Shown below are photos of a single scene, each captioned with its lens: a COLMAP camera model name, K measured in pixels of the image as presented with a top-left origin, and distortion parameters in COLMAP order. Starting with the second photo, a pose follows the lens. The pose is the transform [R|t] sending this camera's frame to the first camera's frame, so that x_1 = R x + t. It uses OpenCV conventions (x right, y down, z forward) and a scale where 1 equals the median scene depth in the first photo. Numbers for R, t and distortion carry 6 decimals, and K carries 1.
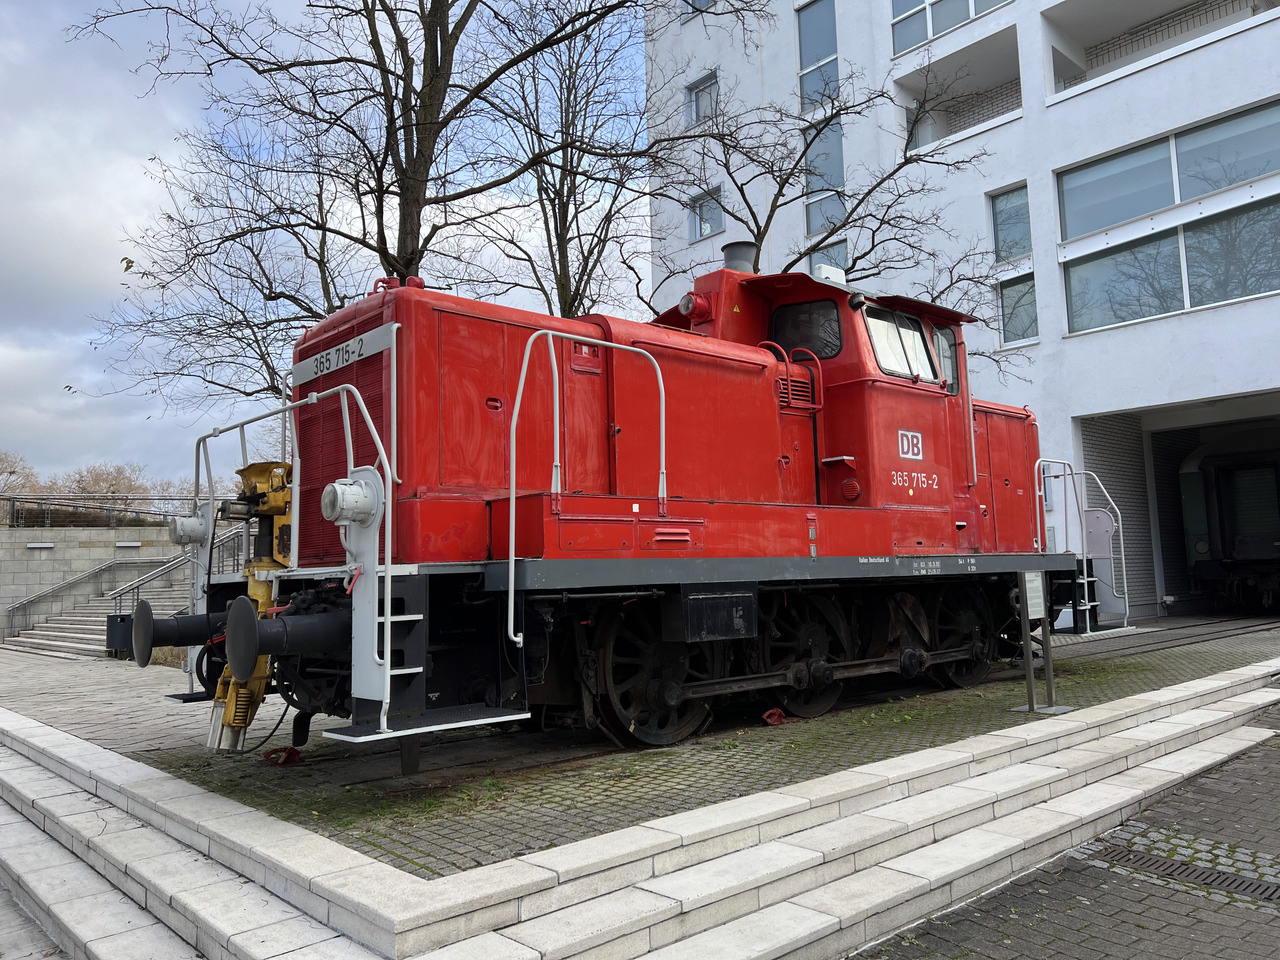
lens RADIAL K [[965.3, 0, 652.8], [0, 965.3, 477.7], [0, 0, 1]] dist [0.019240, -0.007784]
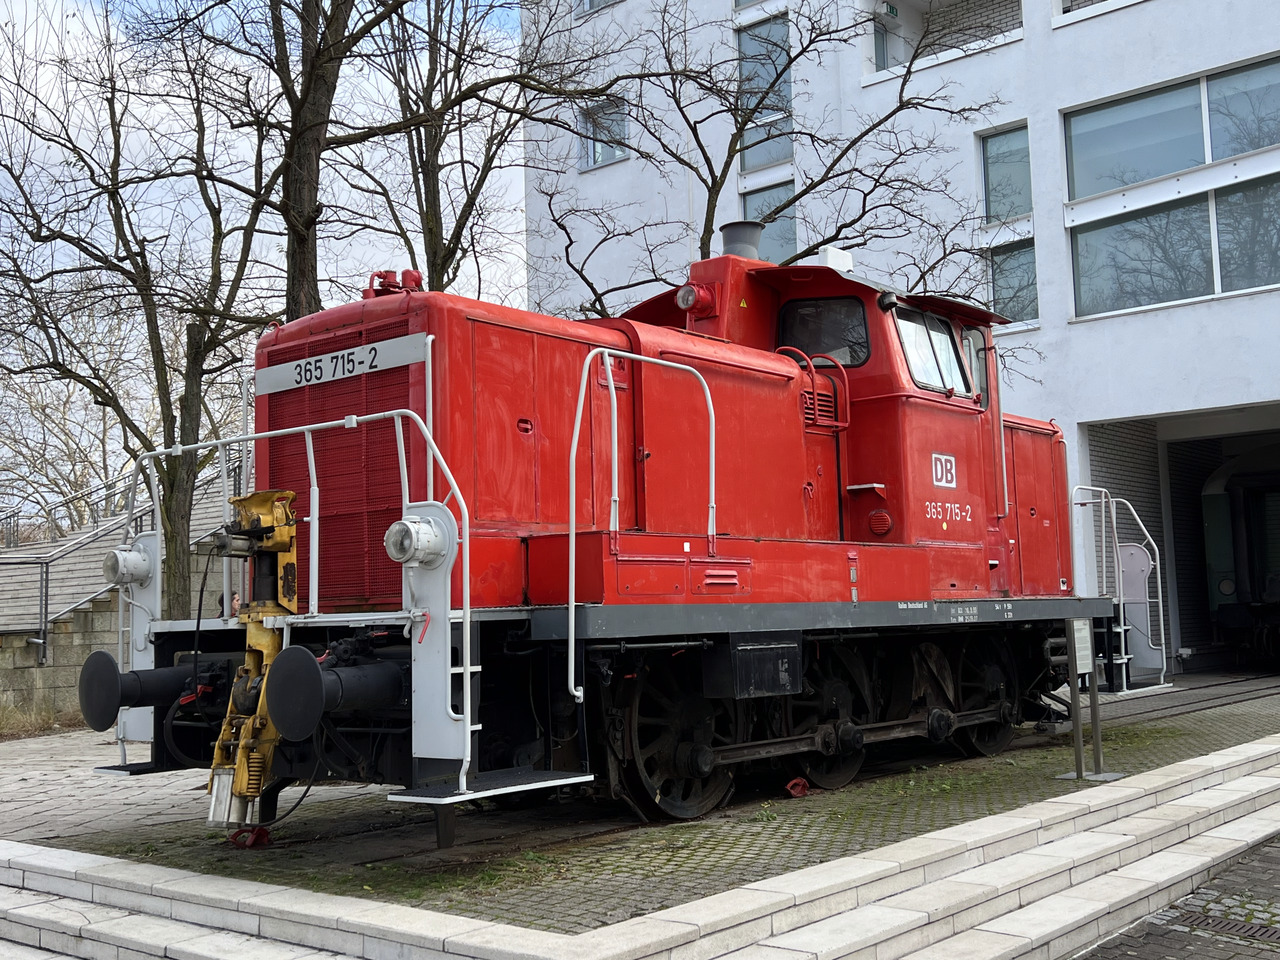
lens RADIAL K [[1387.6, 0, 636.0], [0, 1387.6, 480.6], [0, 0, 1]] dist [0.022785, 0.000000]
pose [[0.991240, 0.015865, 0.131114, -0.180792], [-0.016023, 0.999872, 0.000147, -0.022824], [-0.131095, -0.002247, 0.991367, -0.201348]]
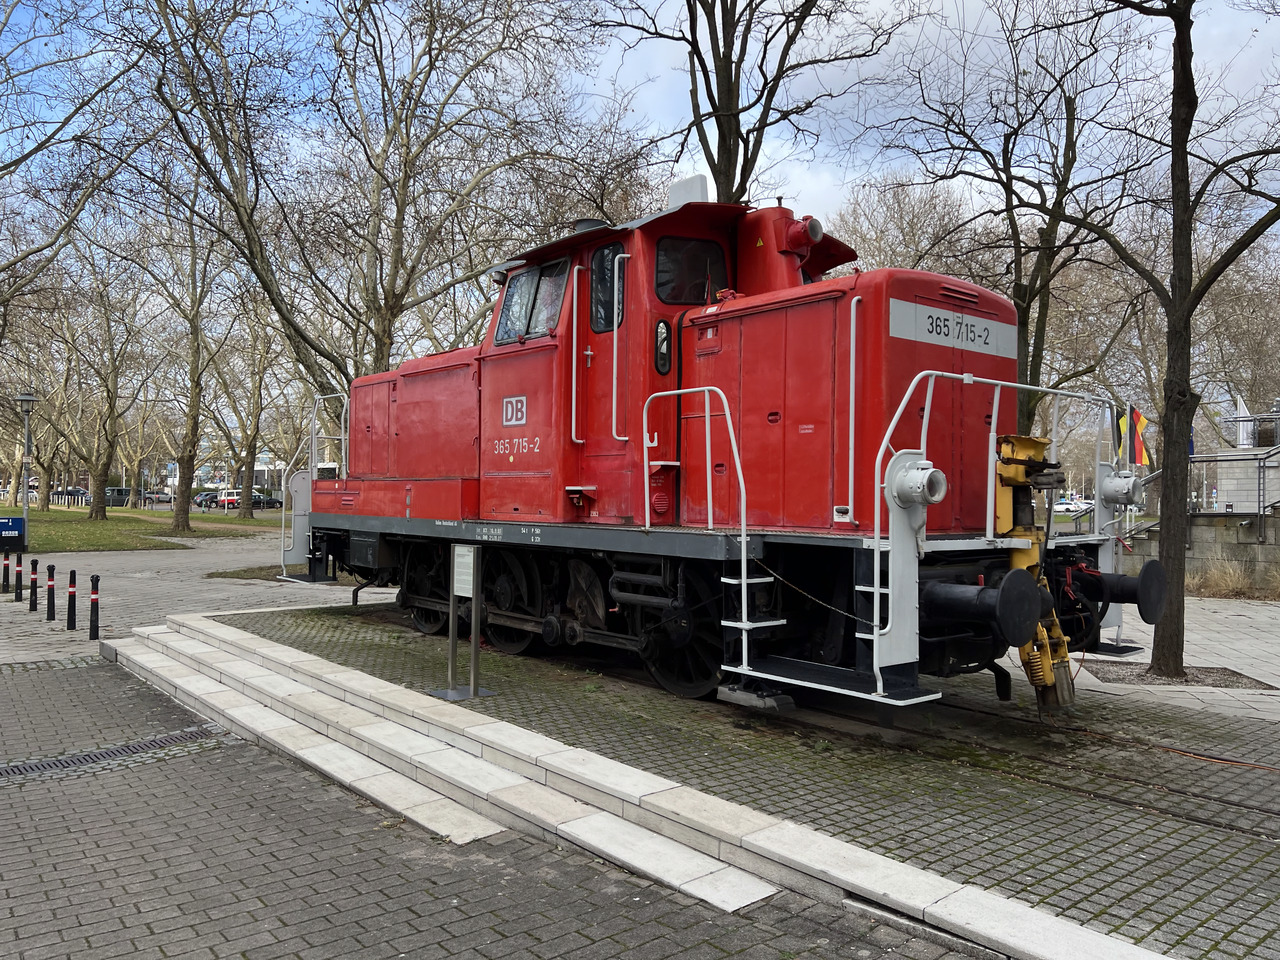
lens RADIAL K [[965.3, 0, 642.9], [0, 965.3, 478.6], [0, 0, 1]] dist [0.019240, -0.007784]
pose [[-0.050224, -0.004596, -0.998727, 1.369906], [0.079050, 0.996834, -0.008562, 0.059670], [0.995605, -0.079379, -0.049702, 1.287187]]
